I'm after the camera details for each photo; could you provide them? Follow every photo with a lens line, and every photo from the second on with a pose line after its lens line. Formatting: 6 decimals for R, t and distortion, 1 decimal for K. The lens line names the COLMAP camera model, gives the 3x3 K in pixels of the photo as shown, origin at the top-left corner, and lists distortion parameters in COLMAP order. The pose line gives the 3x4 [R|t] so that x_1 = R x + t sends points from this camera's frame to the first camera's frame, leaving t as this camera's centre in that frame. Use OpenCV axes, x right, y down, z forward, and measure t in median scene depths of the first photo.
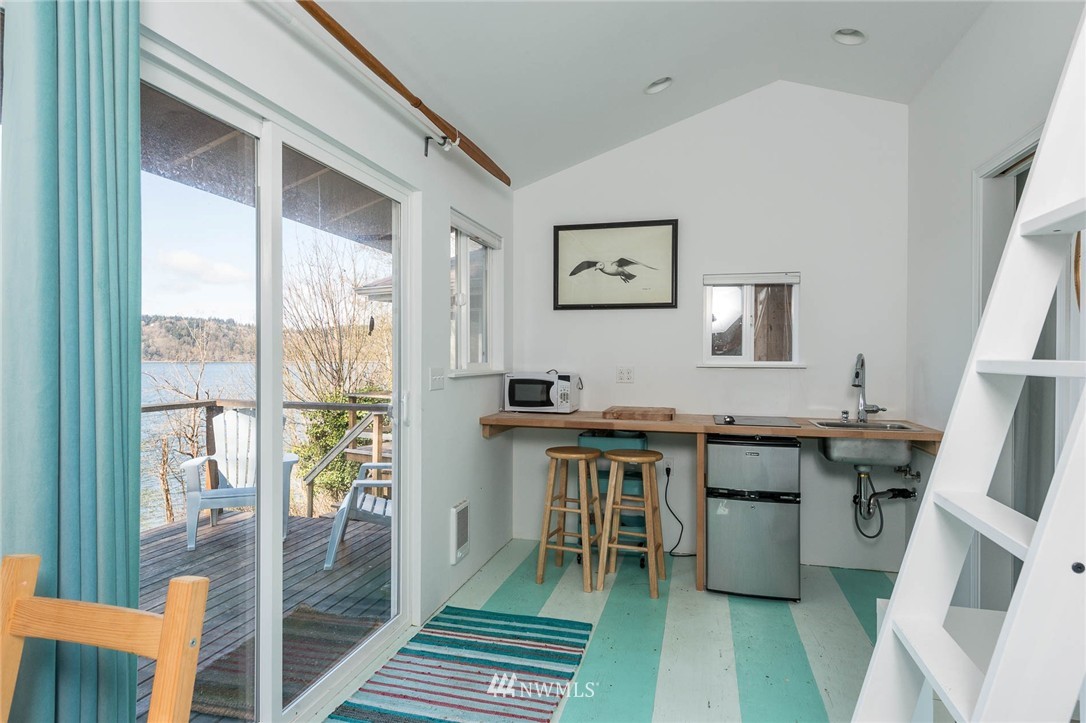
lens RADIAL K [[612.8, 0, 543.0], [0, 612.8, 361.5], [0, 0, 1]] dist [0.002459, 0.000225]
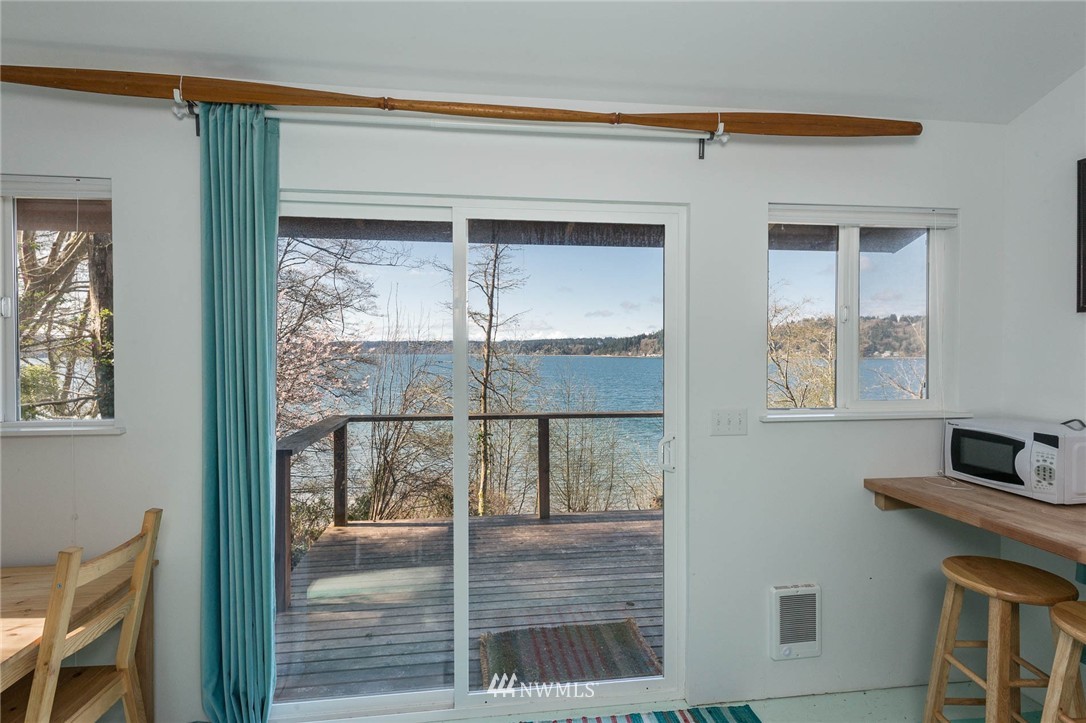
lens RADIAL K [[525.8, 0, 543.0], [0, 525.8, 361.5], [0, 0, 1]] dist [-0.000420, -0.000020]
pose [[0.370777, 0.009944, -0.928669, 0.307123], [-0.003575, 0.999951, 0.009280, -0.046394], [0.928715, -0.000121, 0.370794, 0.401293]]
